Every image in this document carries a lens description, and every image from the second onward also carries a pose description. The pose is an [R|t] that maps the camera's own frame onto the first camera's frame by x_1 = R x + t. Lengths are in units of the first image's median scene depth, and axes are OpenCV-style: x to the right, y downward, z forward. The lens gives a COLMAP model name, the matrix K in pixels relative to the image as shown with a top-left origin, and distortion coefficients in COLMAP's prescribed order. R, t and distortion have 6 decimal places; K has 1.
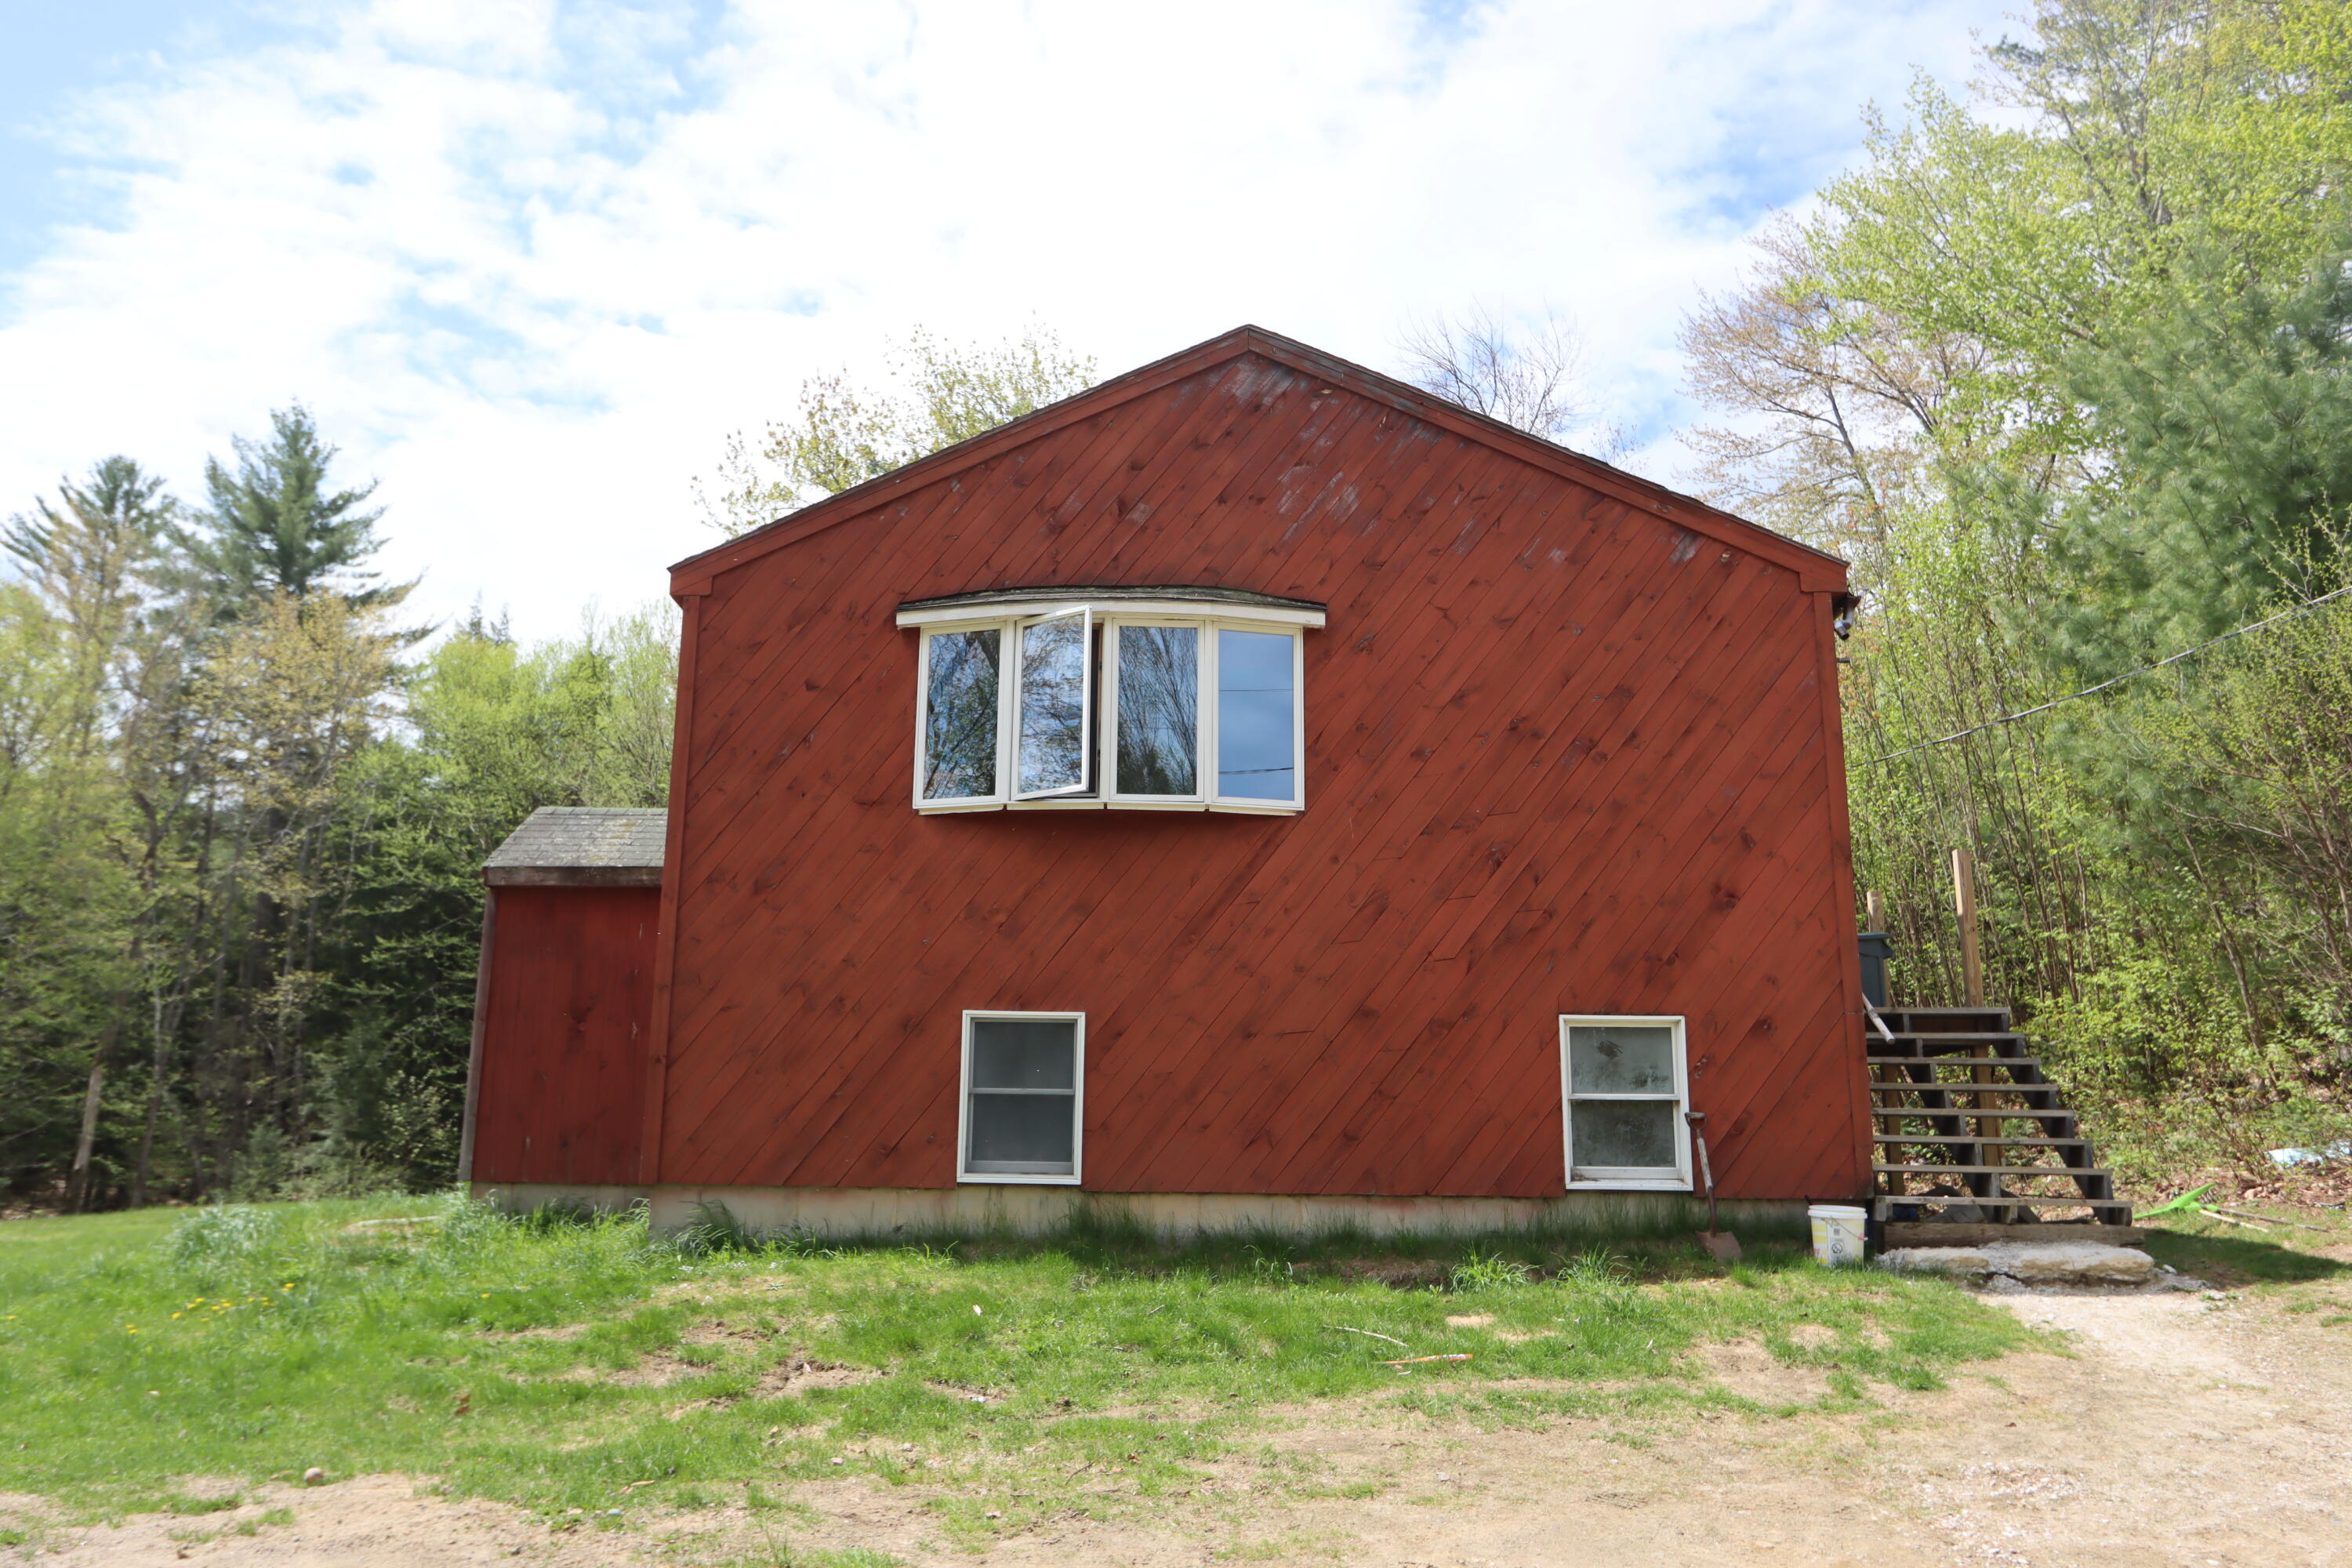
lens RADIAL K [[1720.3, 0, 1181.8], [0, 1720.3, 793.0], [0, 0, 1]] dist [-0.001990, 0.004065]
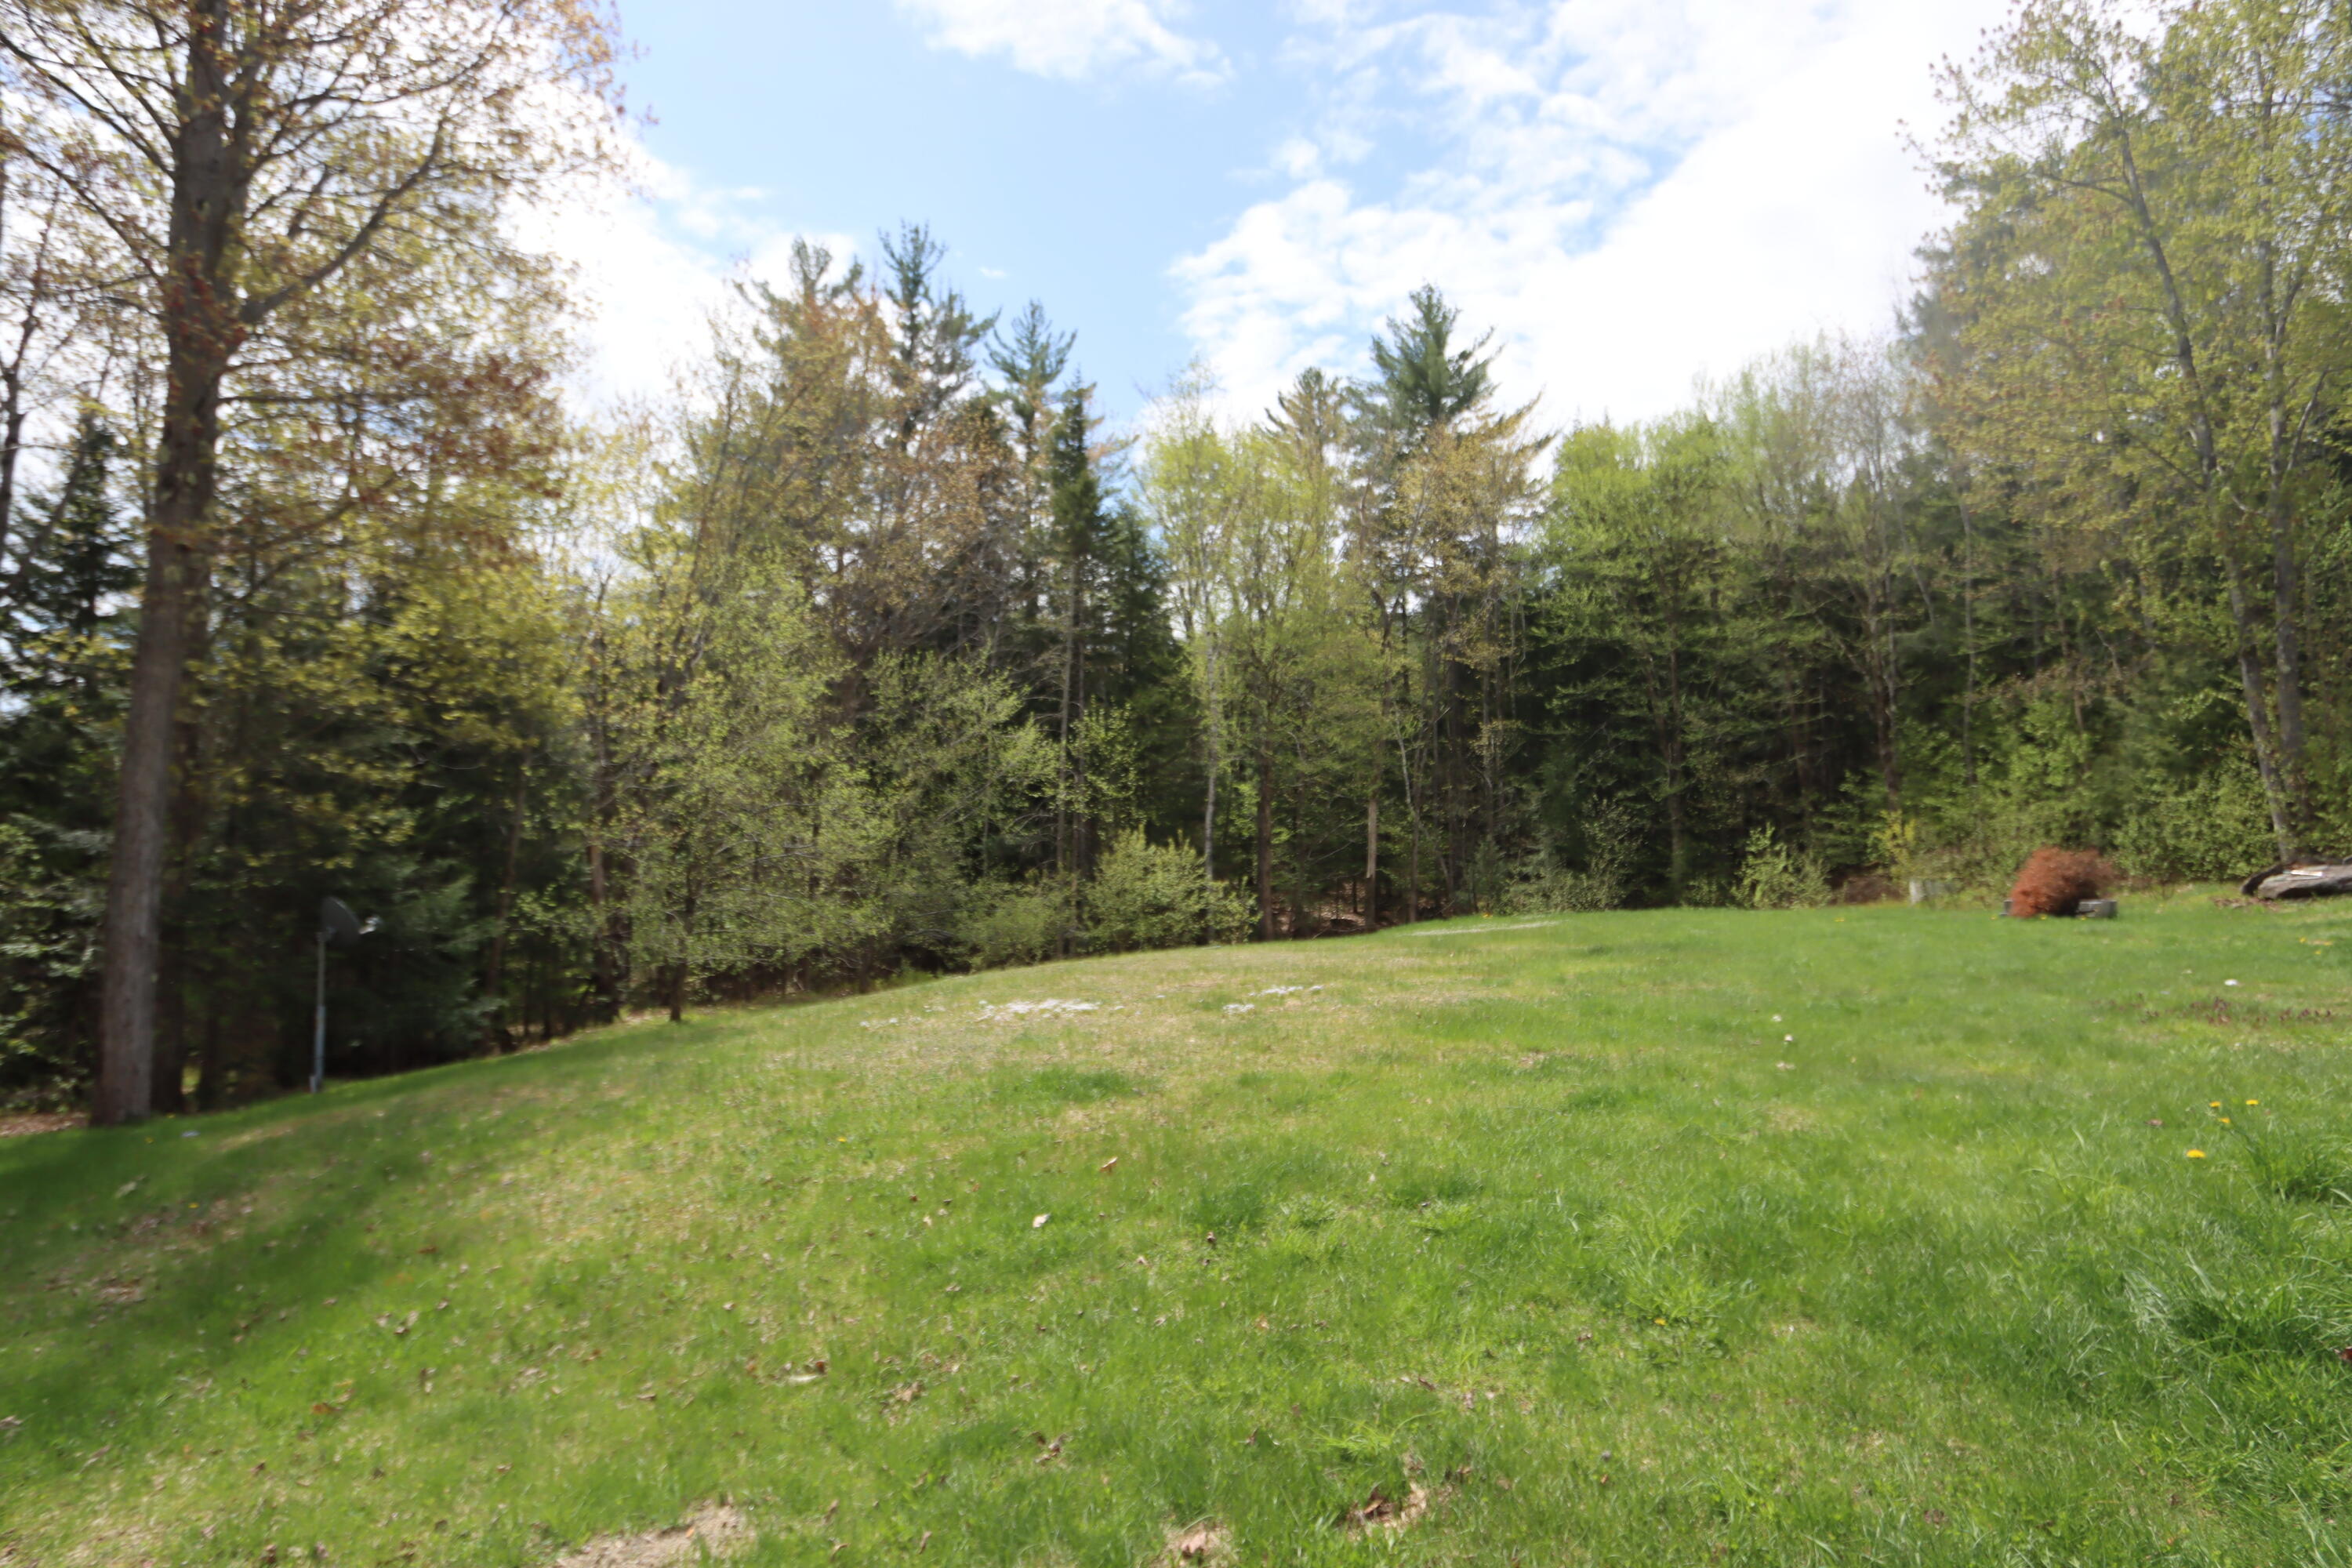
lens RADIAL K [[1233.0, 0, 1177.4], [0, 1233.0, 786.9], [0, 0, 1]] dist [-0.002209, 0.000344]
pose [[0.781293, -0.043202, -0.622668, -0.744717], [0.135085, 0.985662, 0.101110, 0.158747], [0.609372, -0.163110, 0.775926, 0.845624]]
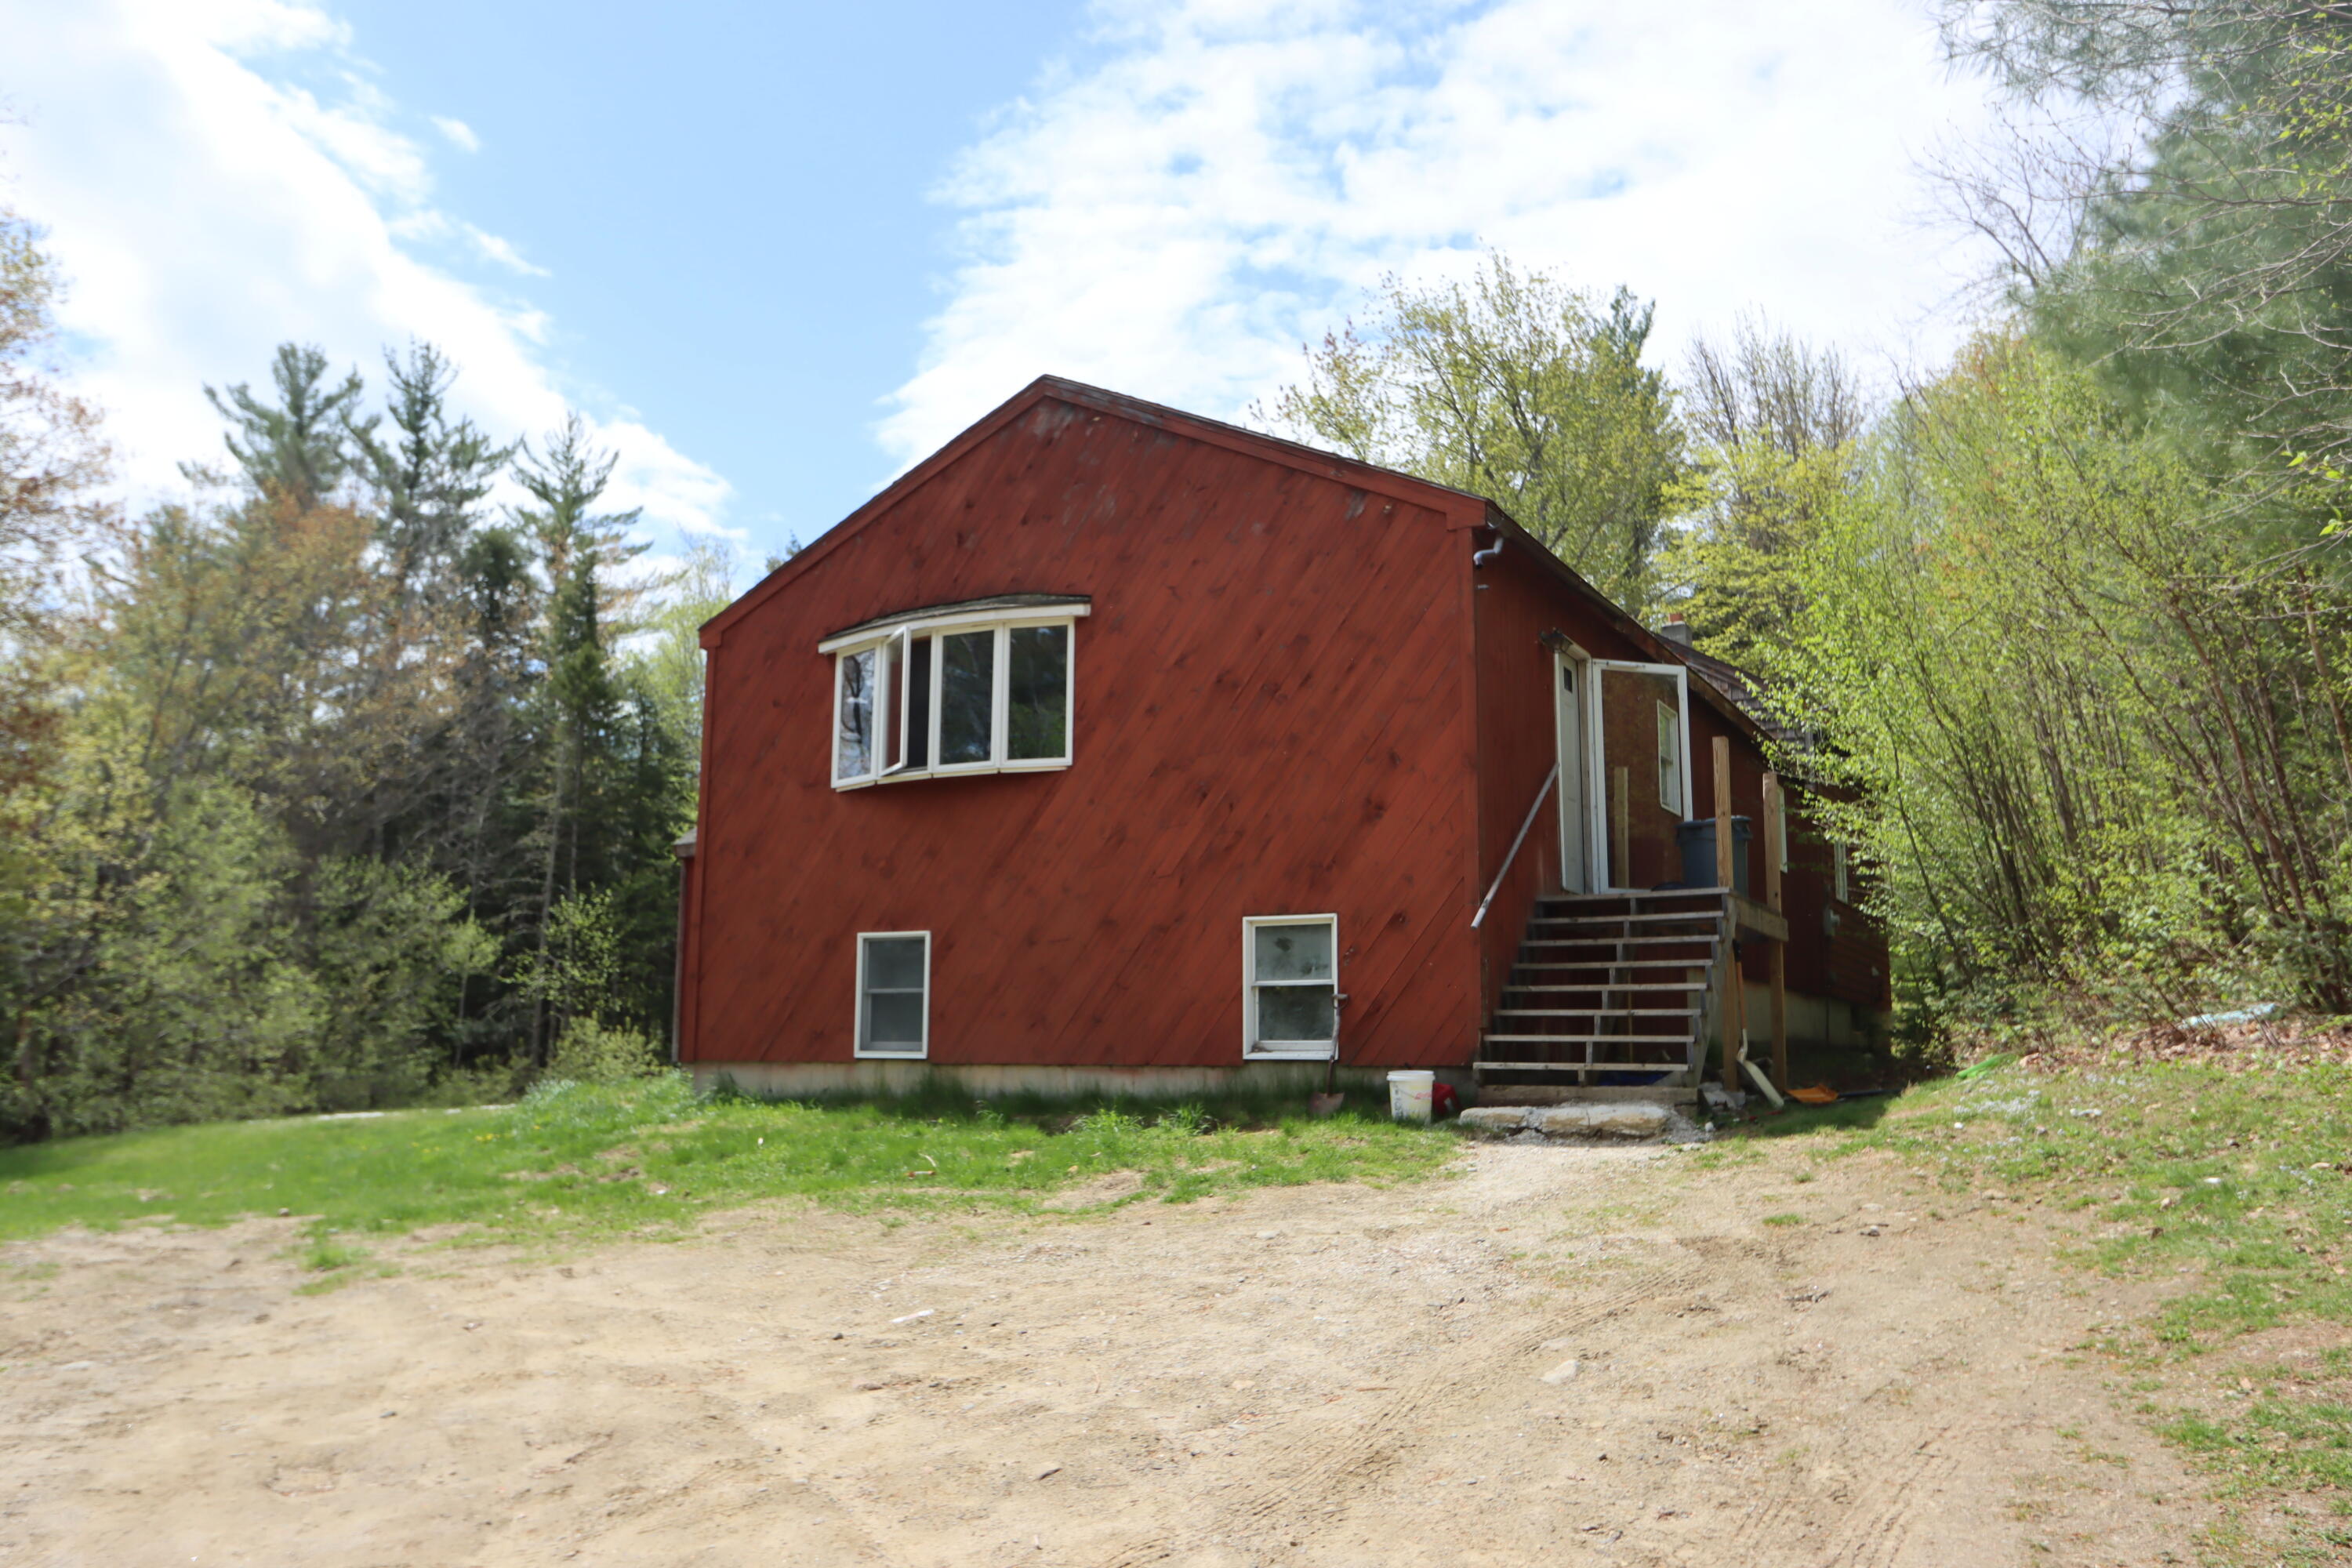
lens RADIAL K [[1720.3, 0, 1174.0], [0, 1720.3, 795.9], [0, 0, 1]] dist [-0.001990, 0.004065]
pose [[0.883854, -0.077724, -0.461260, 0.720138], [0.104155, 0.994044, 0.032079, 0.000147], [0.456020, -0.076396, 0.886685, -0.088004]]
